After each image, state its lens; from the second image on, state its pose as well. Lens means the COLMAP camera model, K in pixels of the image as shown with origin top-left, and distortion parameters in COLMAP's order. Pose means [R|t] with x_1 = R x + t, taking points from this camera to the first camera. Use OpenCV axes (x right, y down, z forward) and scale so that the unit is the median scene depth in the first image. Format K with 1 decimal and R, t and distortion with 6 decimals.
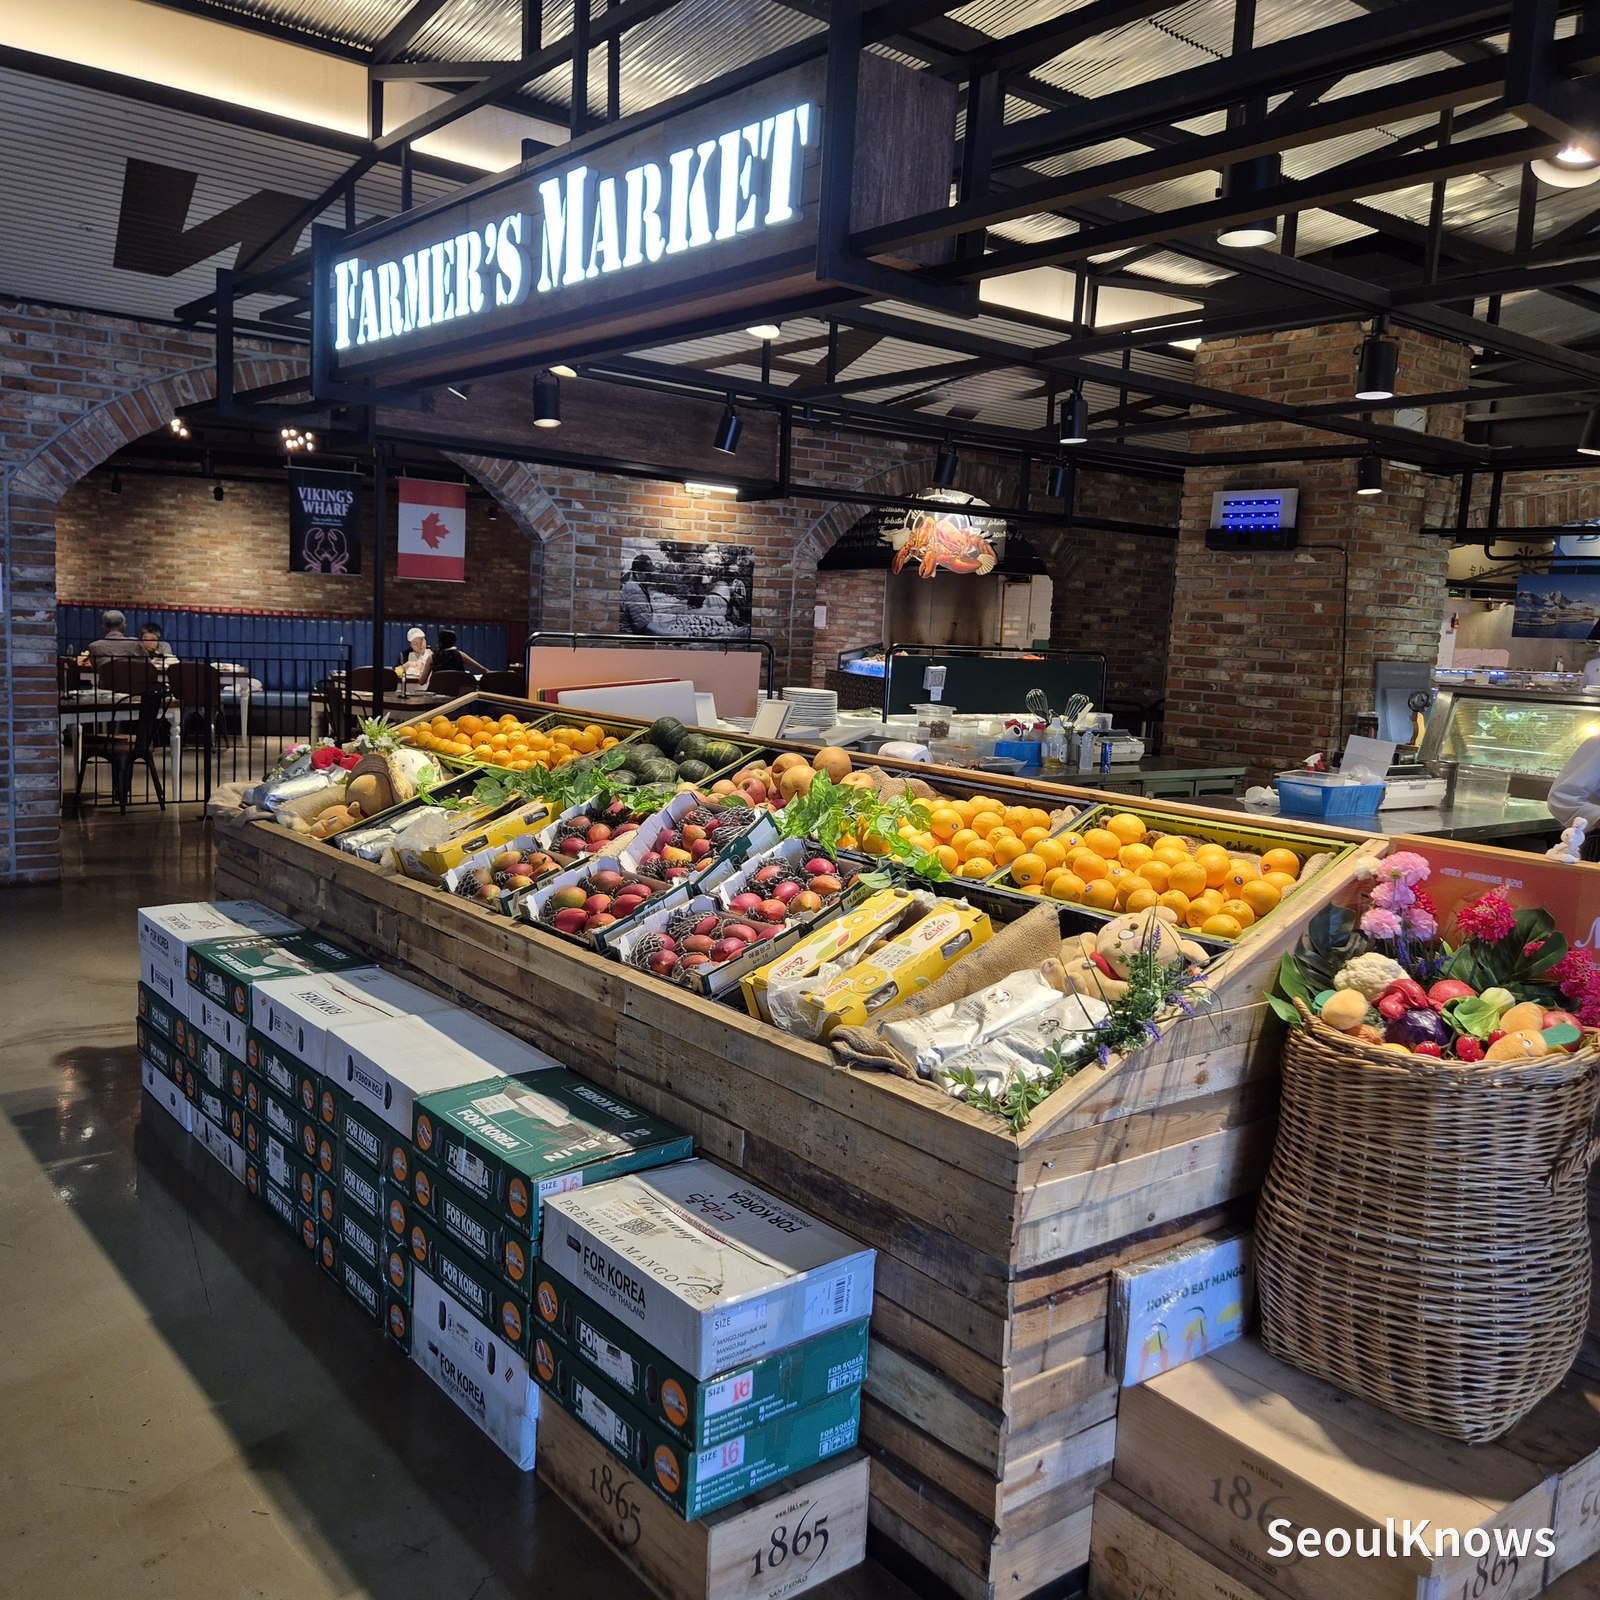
lens RADIAL K [[1429.6, 0, 796.2], [0, 1429.6, 797.7], [0, 0, 1]] dist [0.041140, -0.010721]
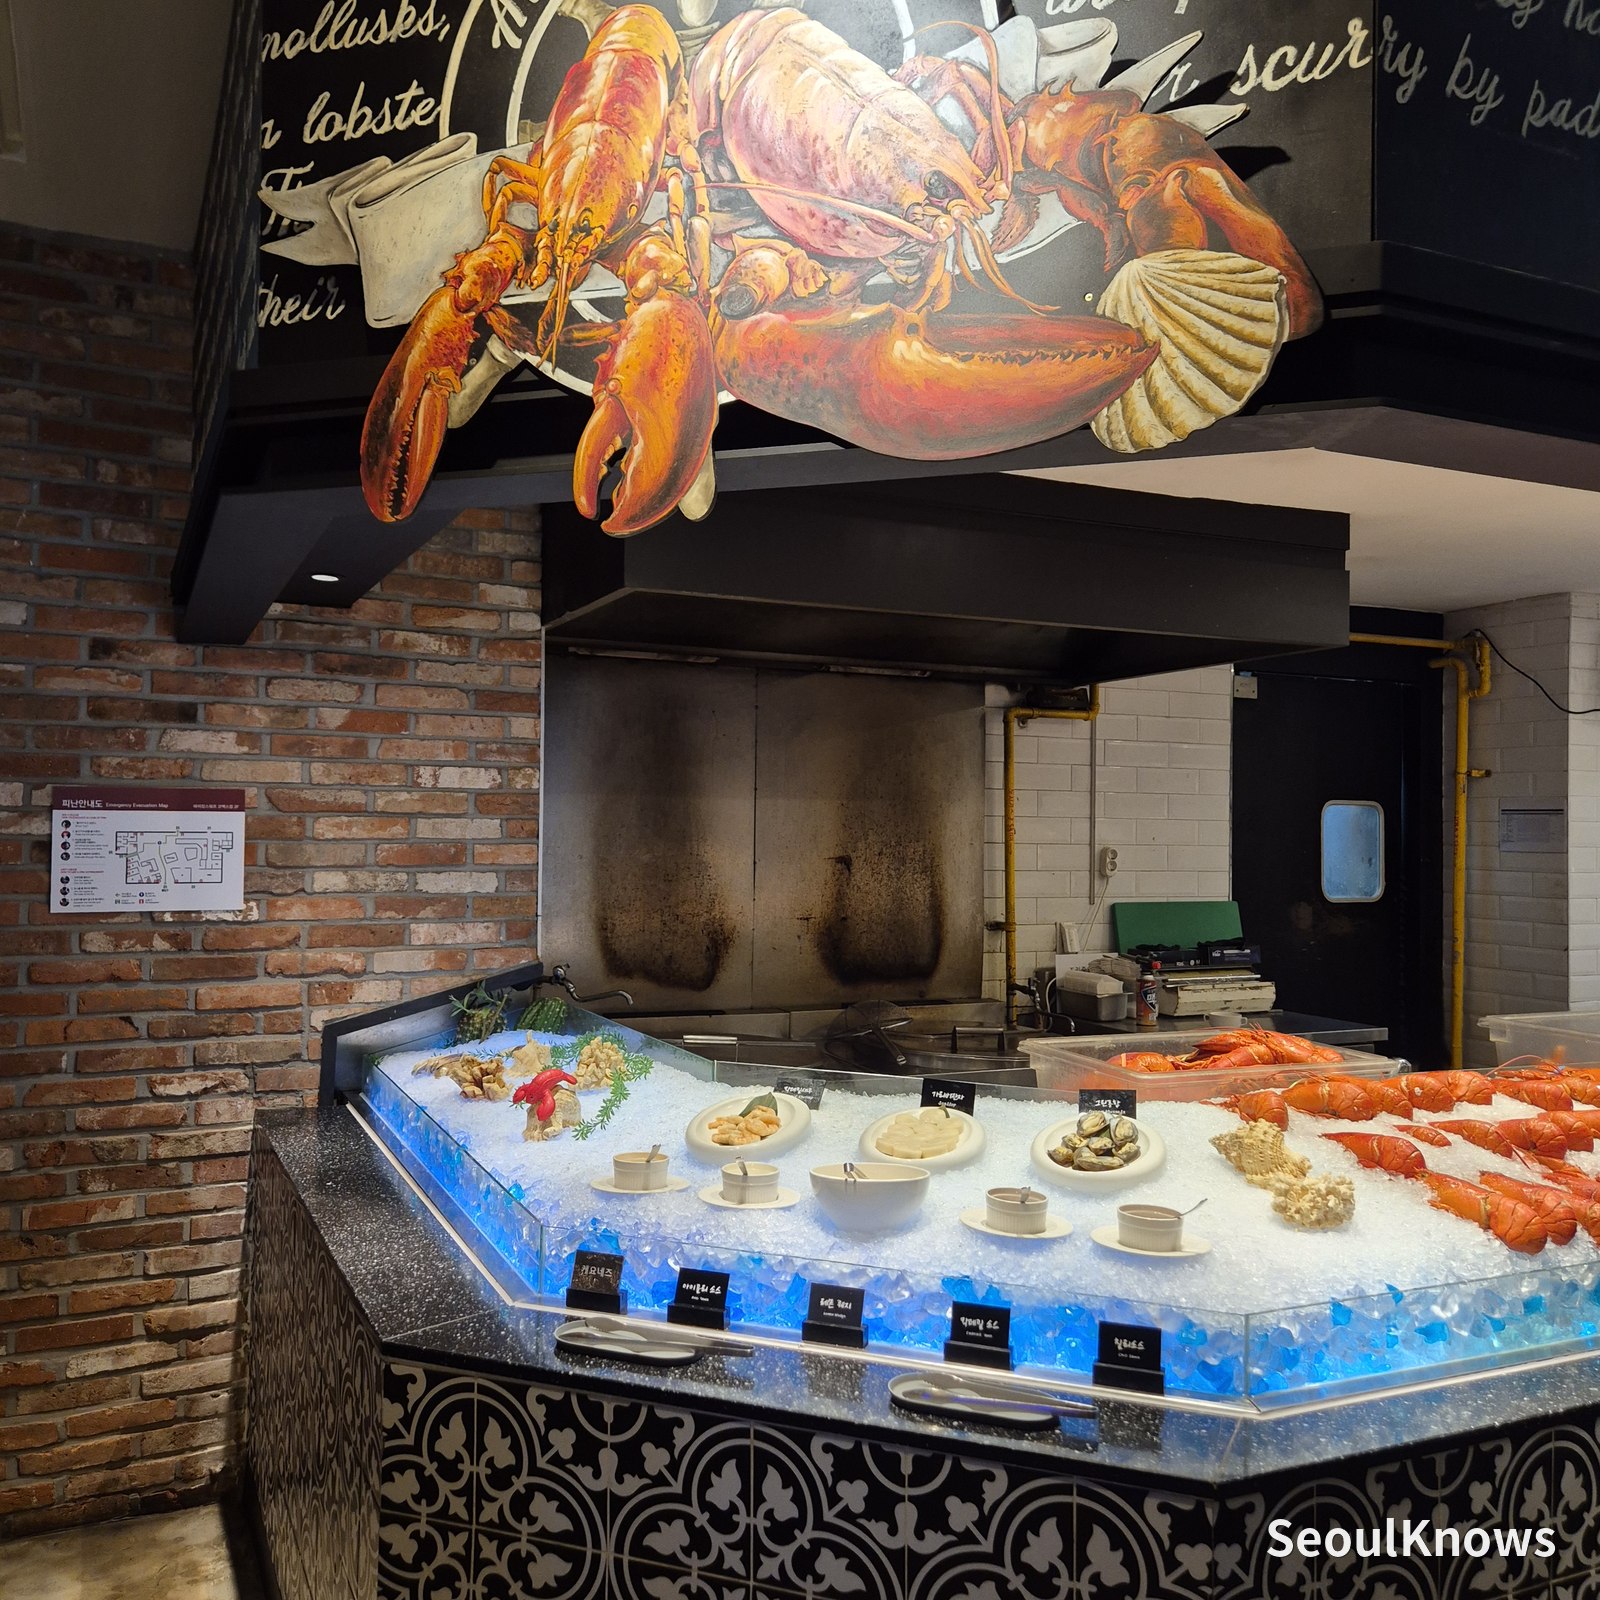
lens RADIAL K [[1429.6, 0, 798.0], [0, 1429.6, 803.5], [0, 0, 1]] dist [0.041140, -0.010721]
pose [[0.994431, -0.034527, 0.099575, 0.080924], [0.048247, 0.989138, -0.138847, -0.102054], [-0.093700, 0.142878, 0.985295, 0.785779]]
